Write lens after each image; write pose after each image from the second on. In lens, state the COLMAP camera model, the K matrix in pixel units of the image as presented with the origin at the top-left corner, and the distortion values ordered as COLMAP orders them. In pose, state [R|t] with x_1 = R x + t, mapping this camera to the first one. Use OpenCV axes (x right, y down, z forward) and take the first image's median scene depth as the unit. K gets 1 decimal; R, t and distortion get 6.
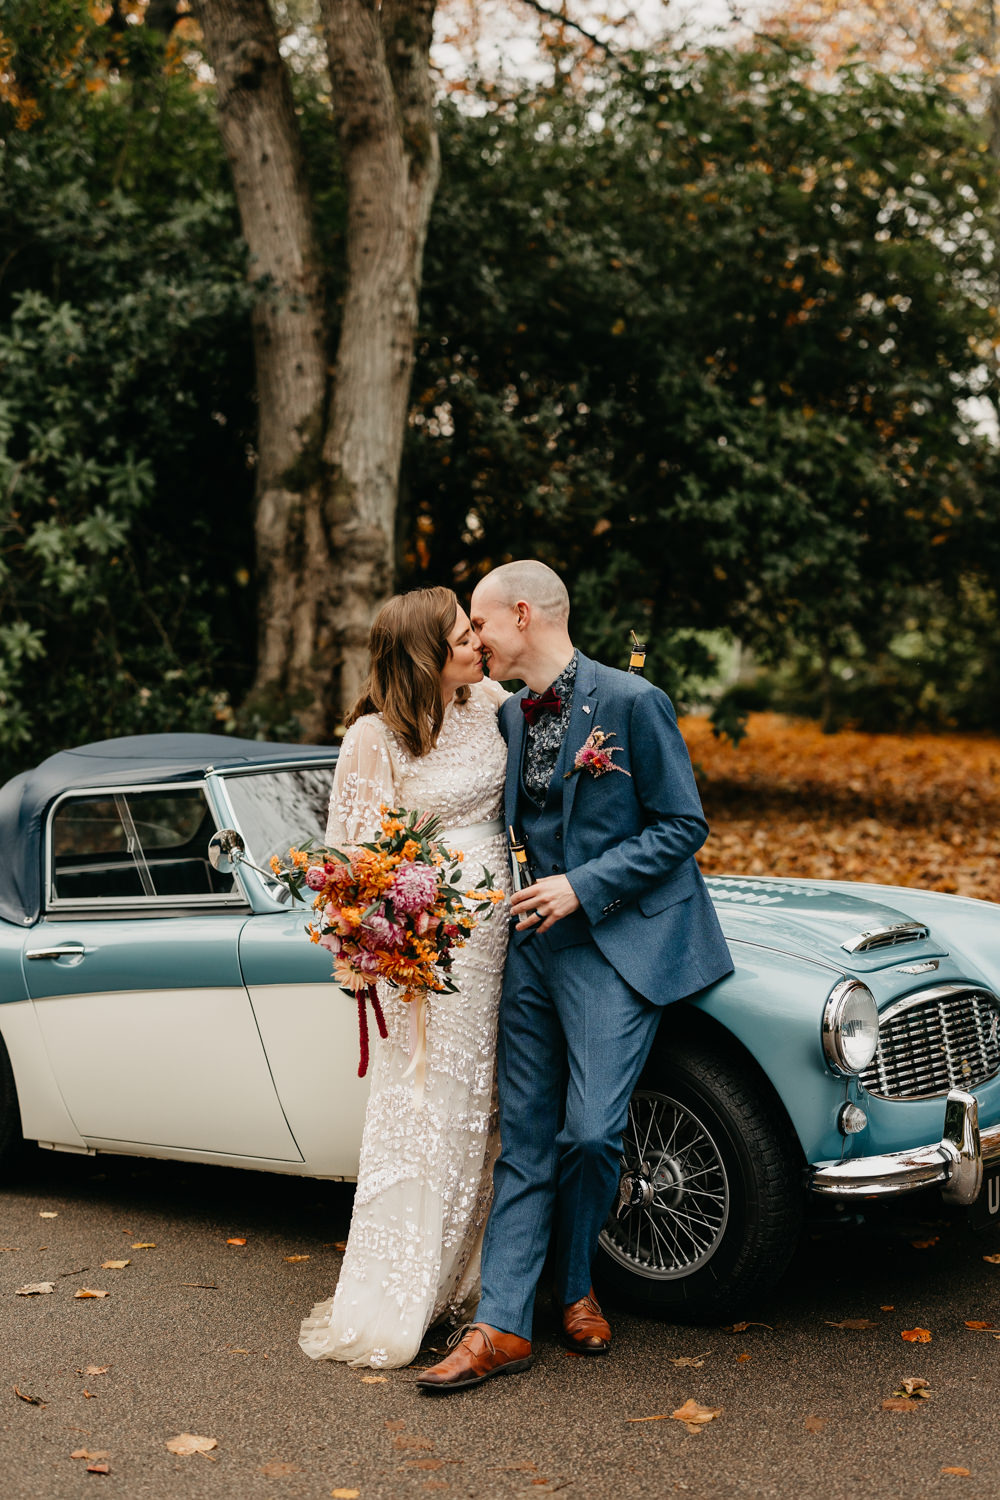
lens RADIAL K [[2301.8, 0, 498.8], [0, 2301.8, 744.8], [0, 0, 1]] dist [0.089117, 0.000000]
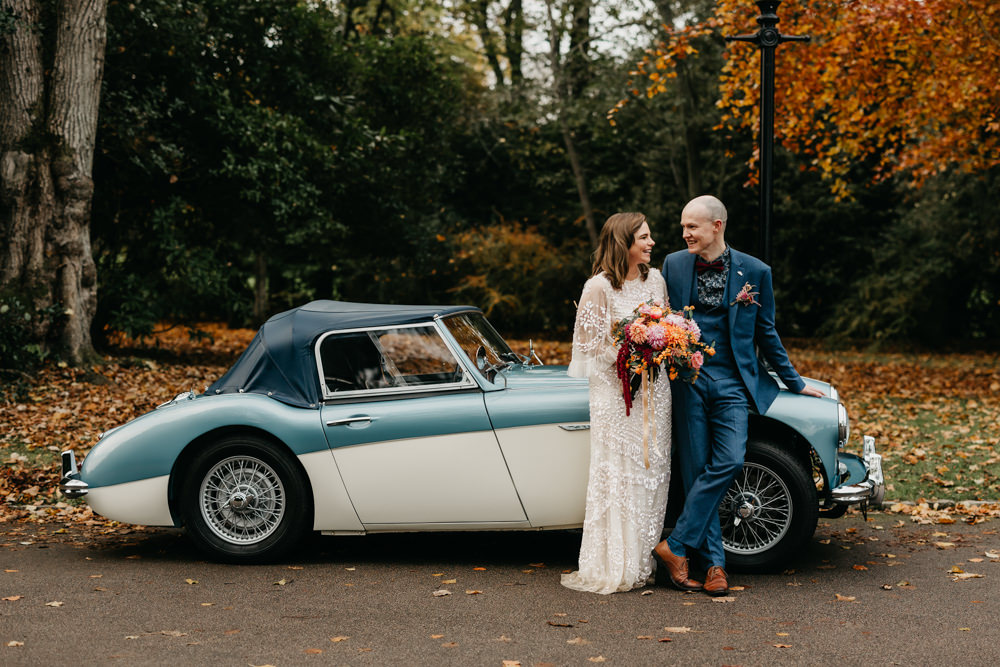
lens RADIAL K [[1511.3, 0, 541.7], [0, 1511.3, 361.8], [0, 0, 1]] dist [0.033177, 0.000000]
pose [[0.893526, -0.034535, 0.447682, -0.240242], [0.024481, 0.999302, 0.028227, 0.006859], [-0.448344, -0.014262, 0.893747, -0.037177]]
